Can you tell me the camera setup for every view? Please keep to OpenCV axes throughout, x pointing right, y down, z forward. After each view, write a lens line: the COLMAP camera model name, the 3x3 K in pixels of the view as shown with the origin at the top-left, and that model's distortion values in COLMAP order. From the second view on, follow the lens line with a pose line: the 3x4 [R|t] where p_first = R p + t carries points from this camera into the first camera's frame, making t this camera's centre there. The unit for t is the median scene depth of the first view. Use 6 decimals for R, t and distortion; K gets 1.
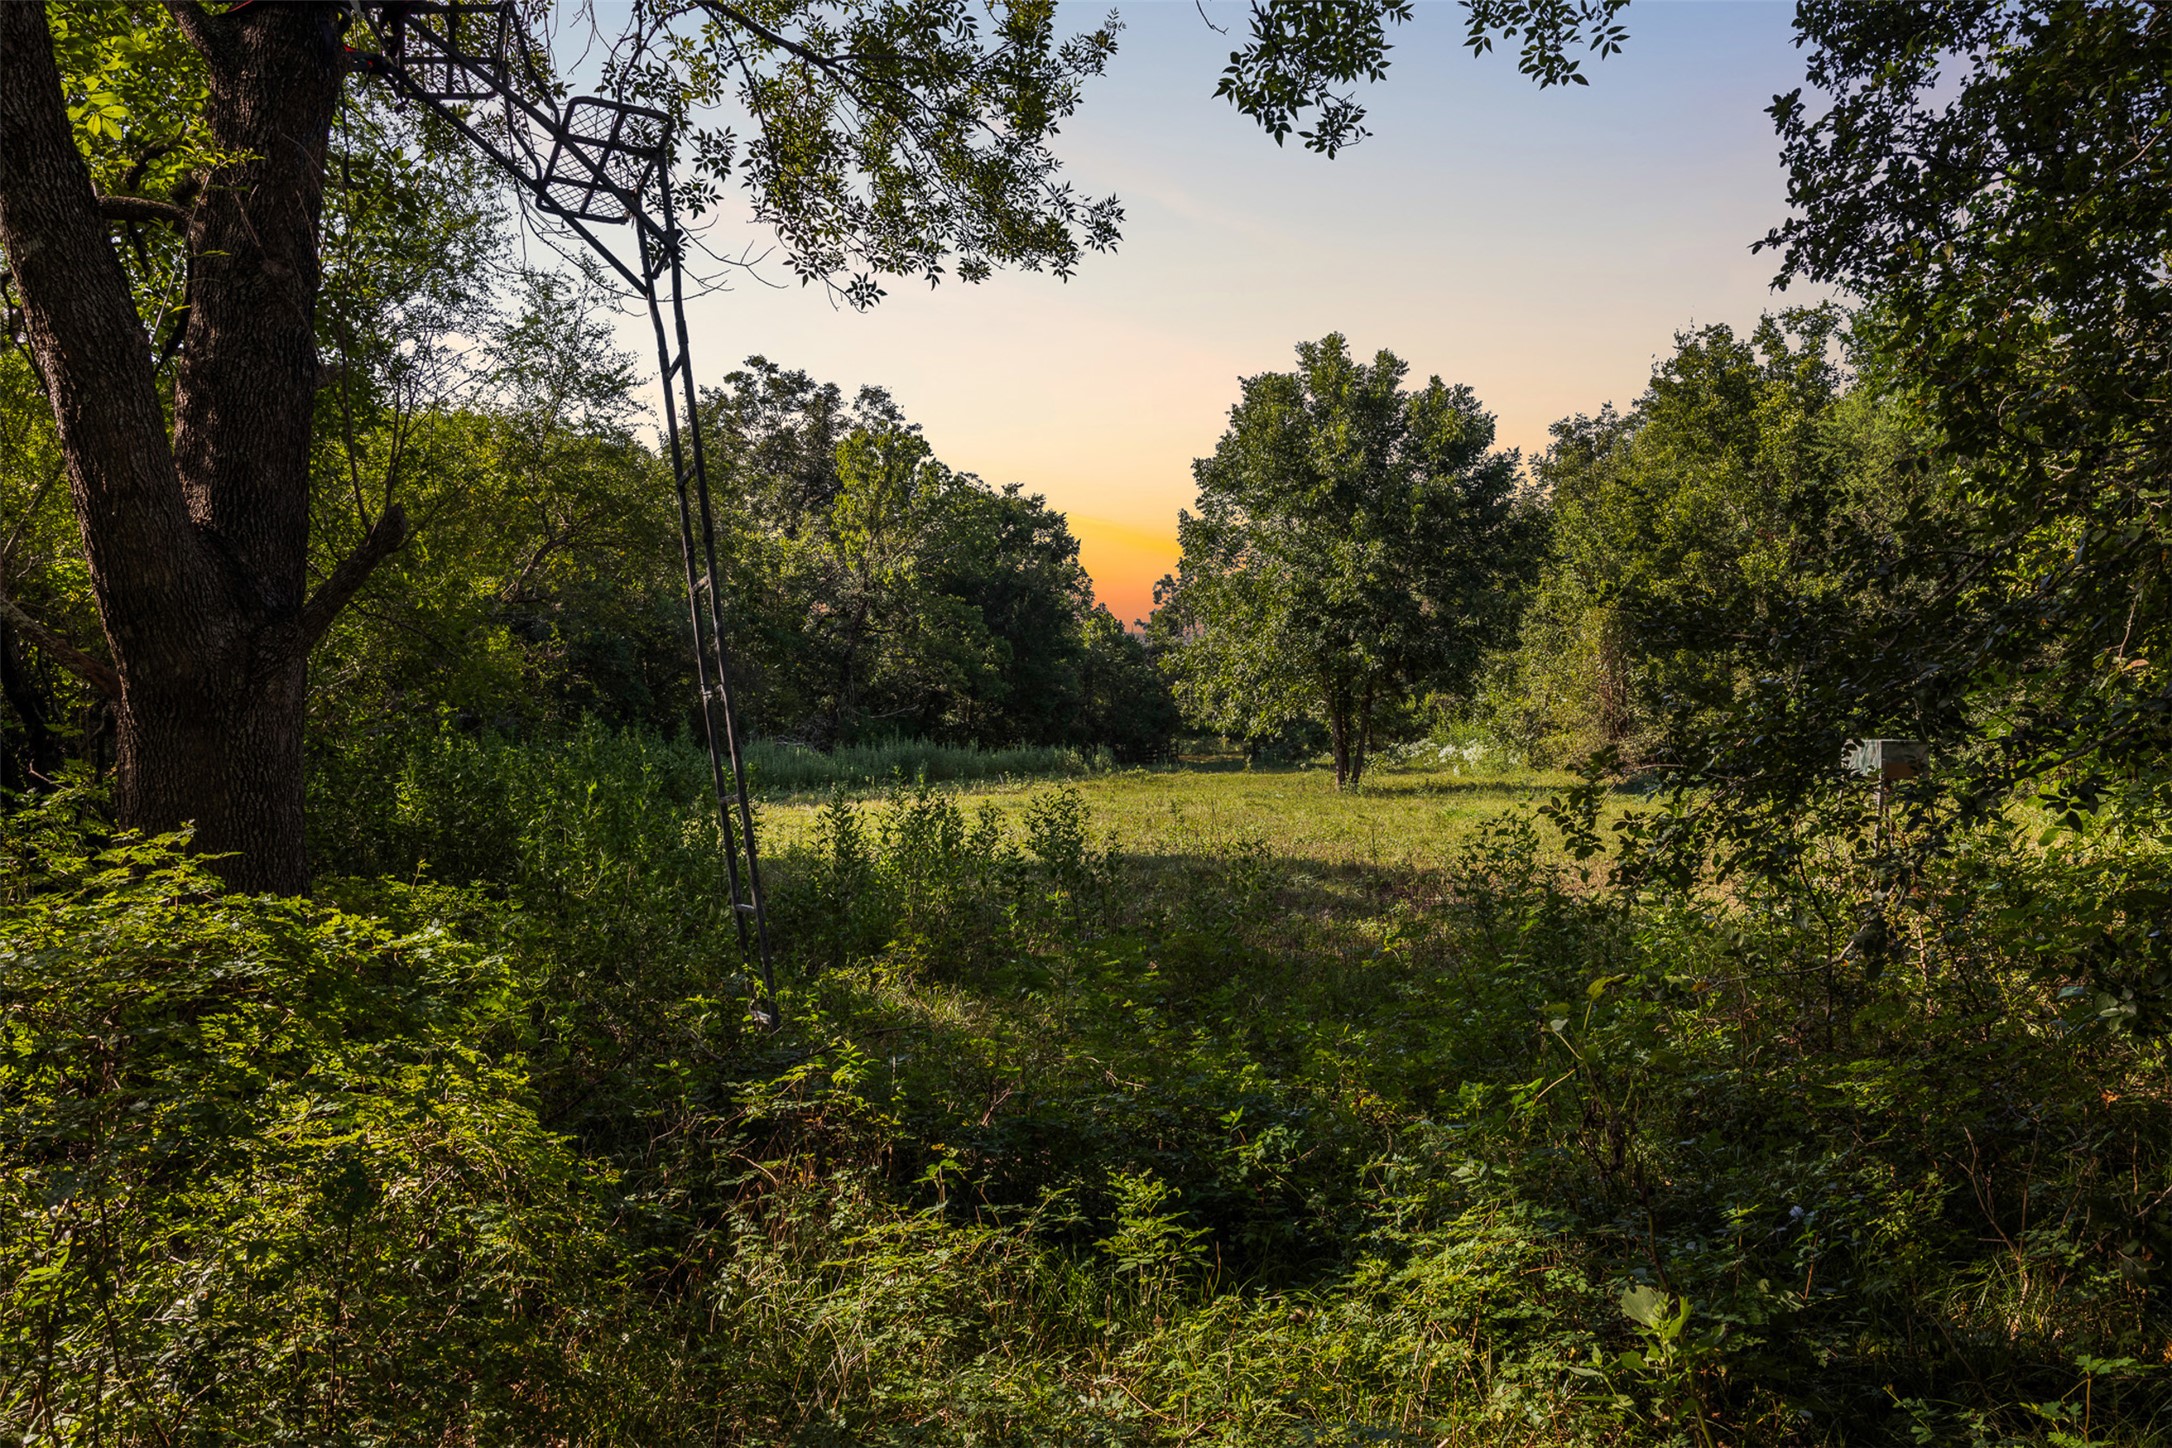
lens RADIAL K [[1500.1, 0, 1083.5], [0, 1500.1, 725.0], [0, 0, 1]] dist [0.004282, 0.000435]
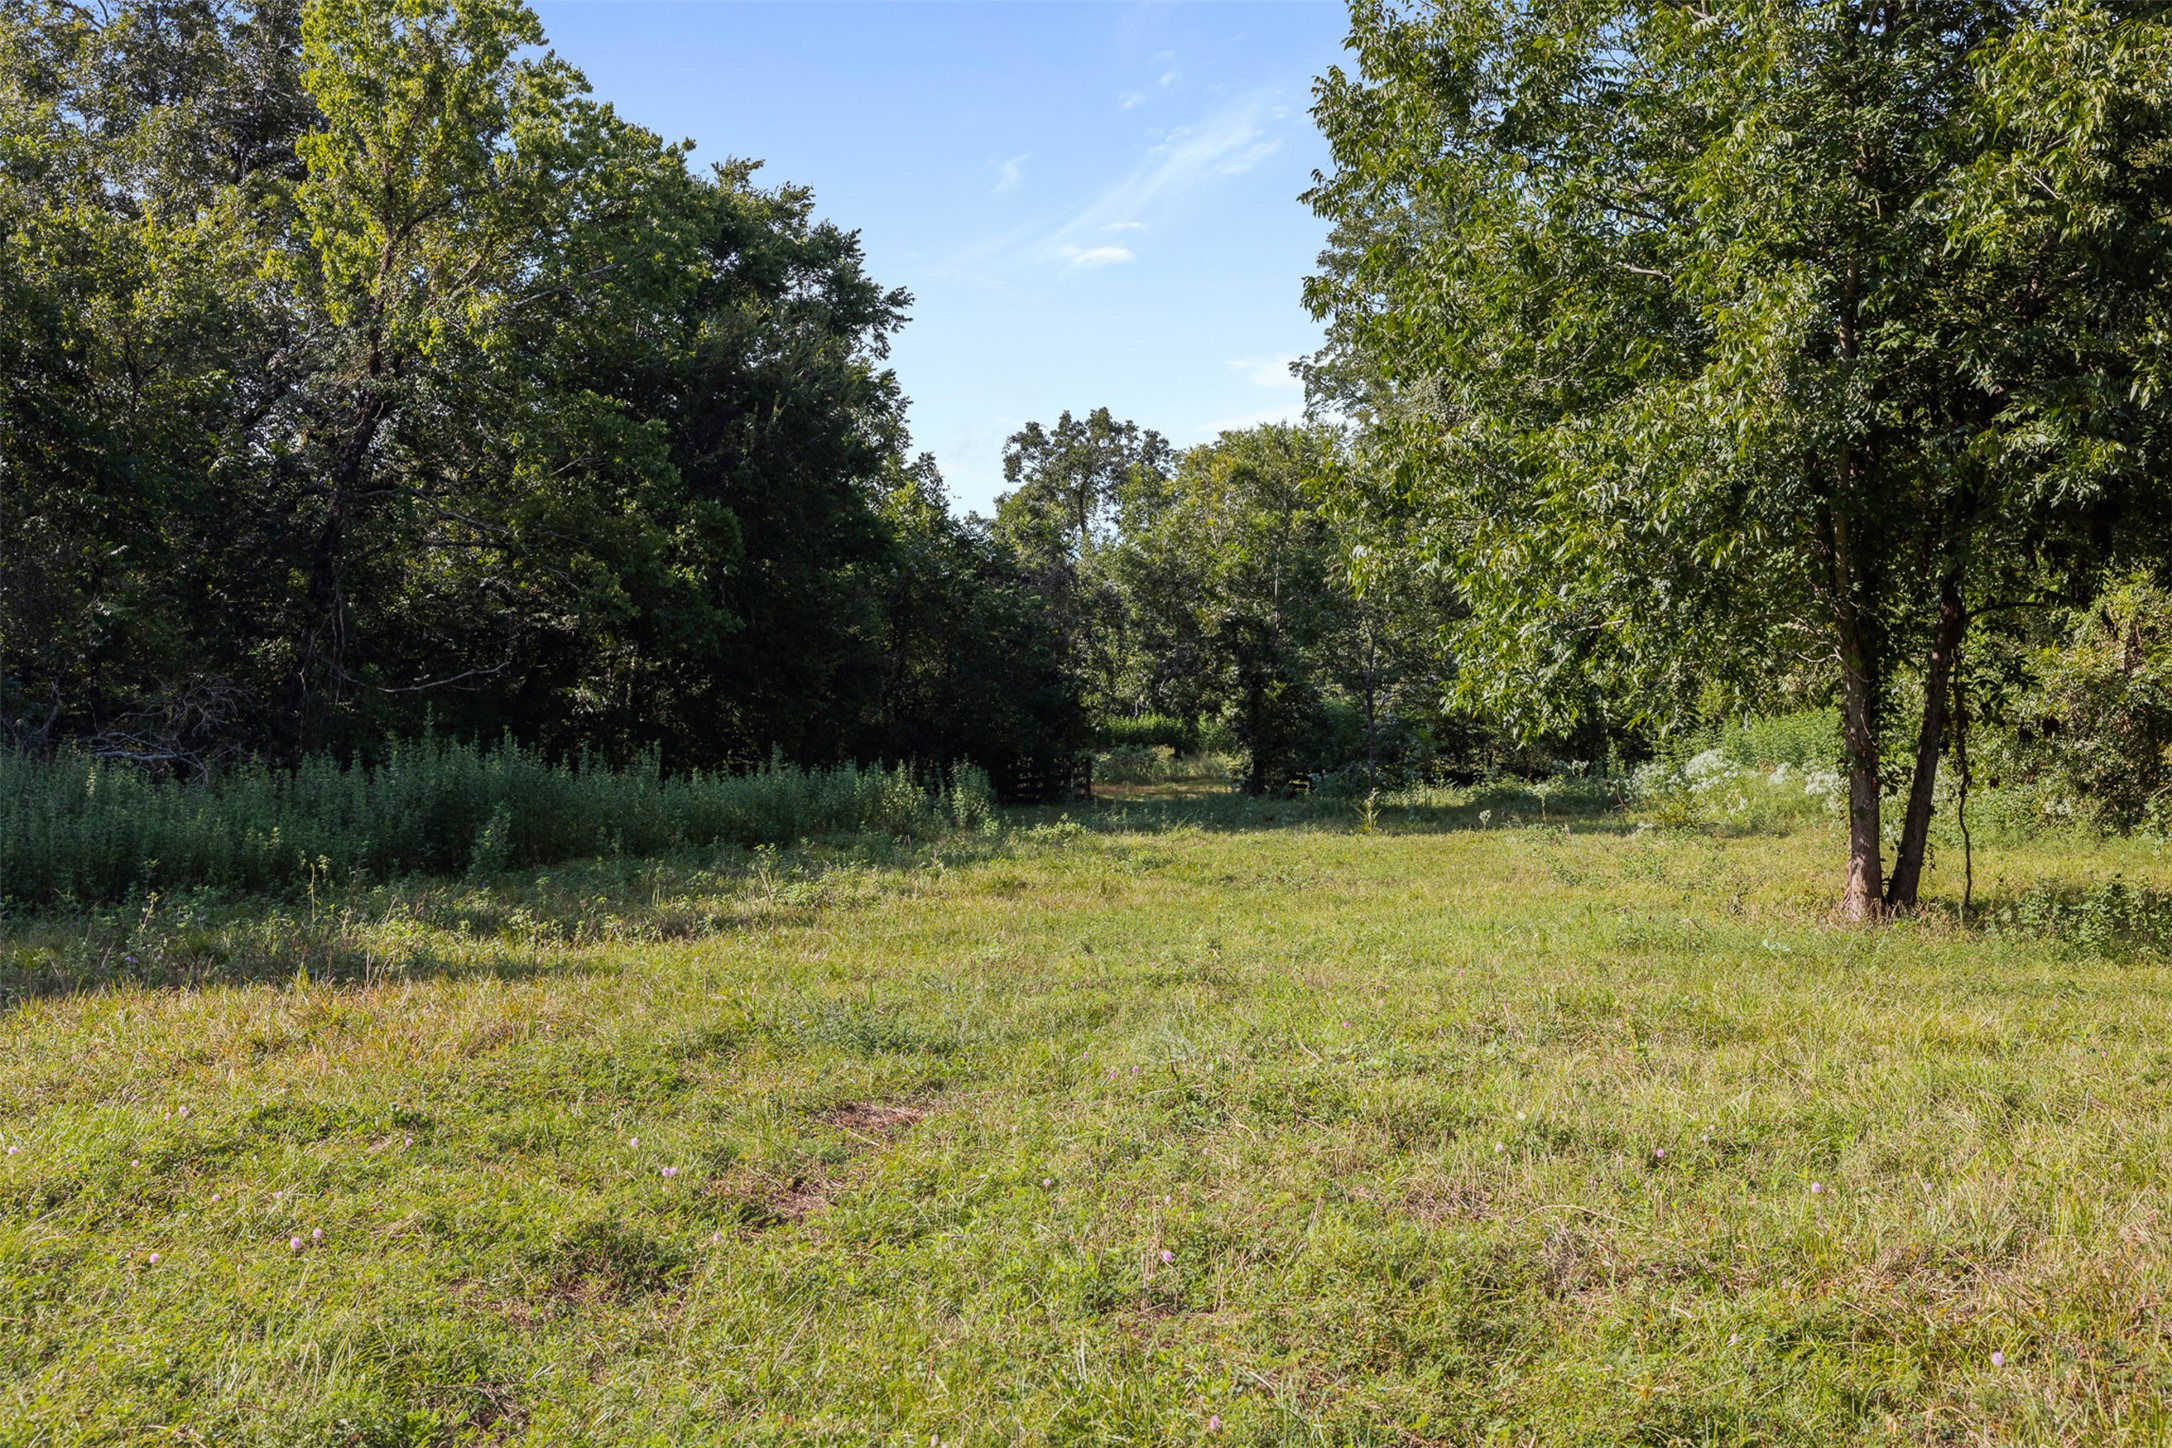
lens RADIAL K [[2536.9, 0, 1089.3], [0, 2536.9, 725.0], [0, 0, 1]] dist [0.012555, 0.000000]
pose [[0.994314, 0.007573, 0.106217, -0.025848], [-0.007348, 0.999970, -0.002512, 0.003913], [-0.106233, 0.001717, 0.994340, 0.294781]]
